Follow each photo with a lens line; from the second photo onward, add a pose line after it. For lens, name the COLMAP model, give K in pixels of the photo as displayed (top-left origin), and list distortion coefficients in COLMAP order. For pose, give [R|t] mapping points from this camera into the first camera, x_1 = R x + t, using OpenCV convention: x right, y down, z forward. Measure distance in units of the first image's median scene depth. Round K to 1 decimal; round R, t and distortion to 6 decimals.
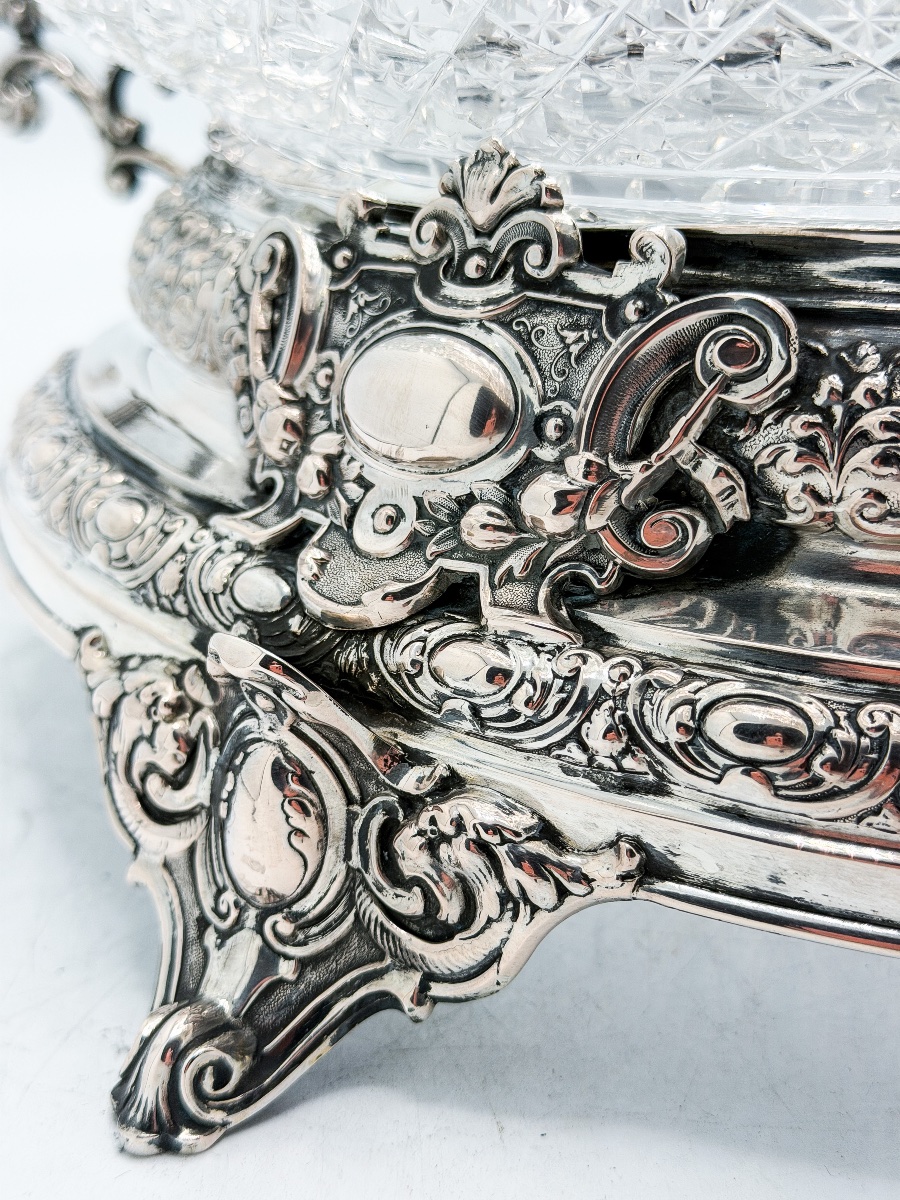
lens RADIAL K [[1684.9, 0, 450.0], [0, 1684.9, 600.0], [0, 0, 1]] dist [0.115802, 0.000056]
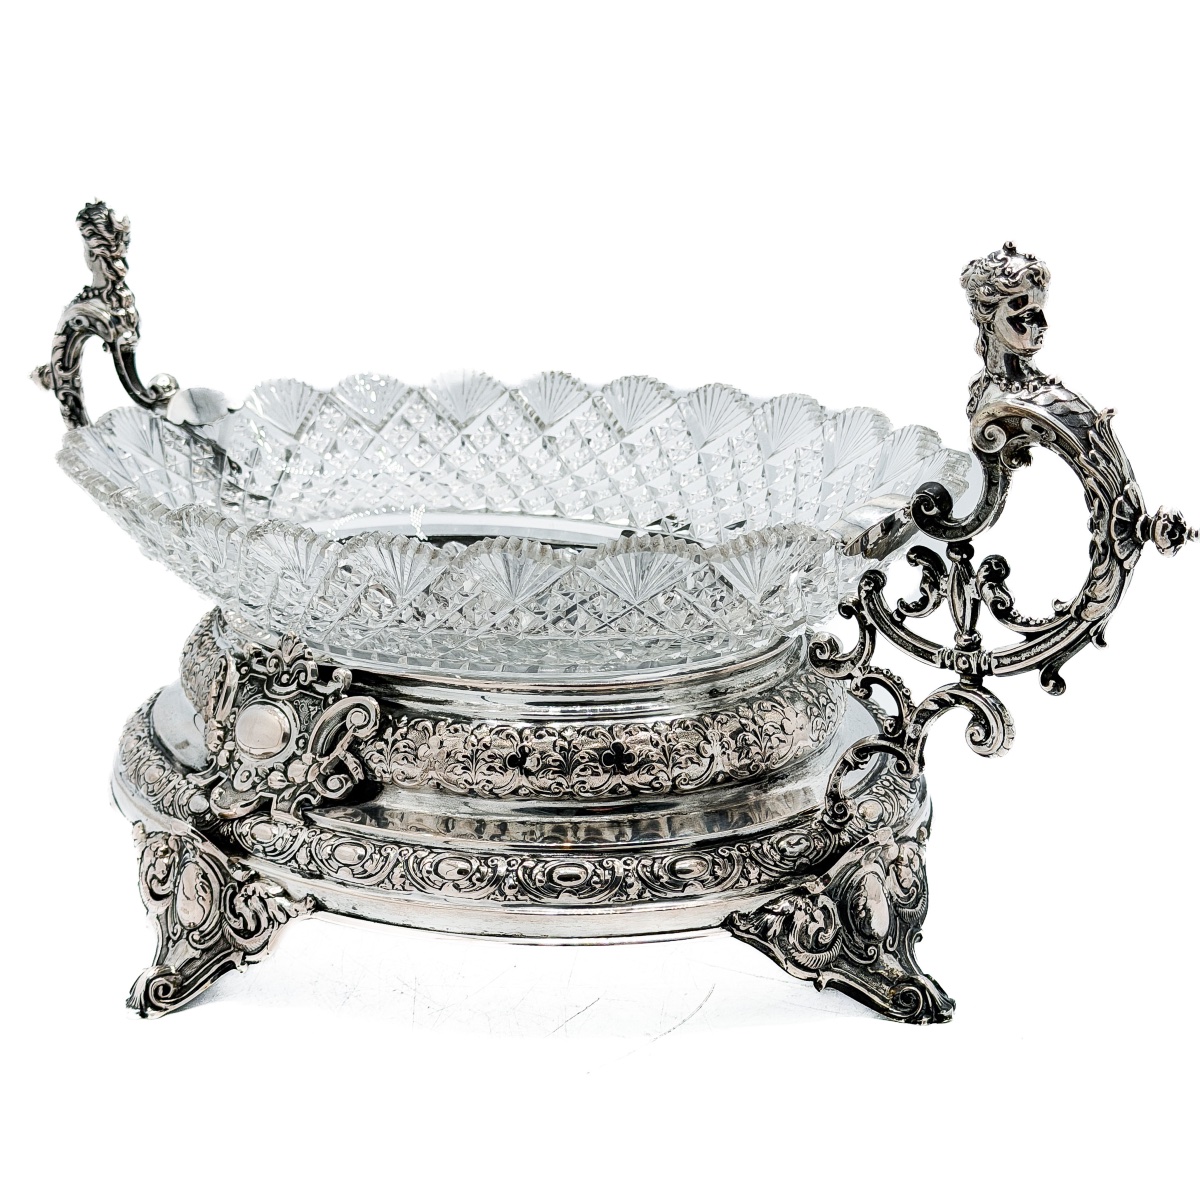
lens RADIAL K [[2428.8, 0, 600.0], [0, 2428.8, 600.0], [0, 0, 1]] dist [0.180410, 0.201346]
pose [[0.992016, 0.015287, -0.125180, 0.979562], [-0.031077, 0.991647, -0.125178, 0.136545], [0.122221, 0.128069, 0.984205, -2.674511]]
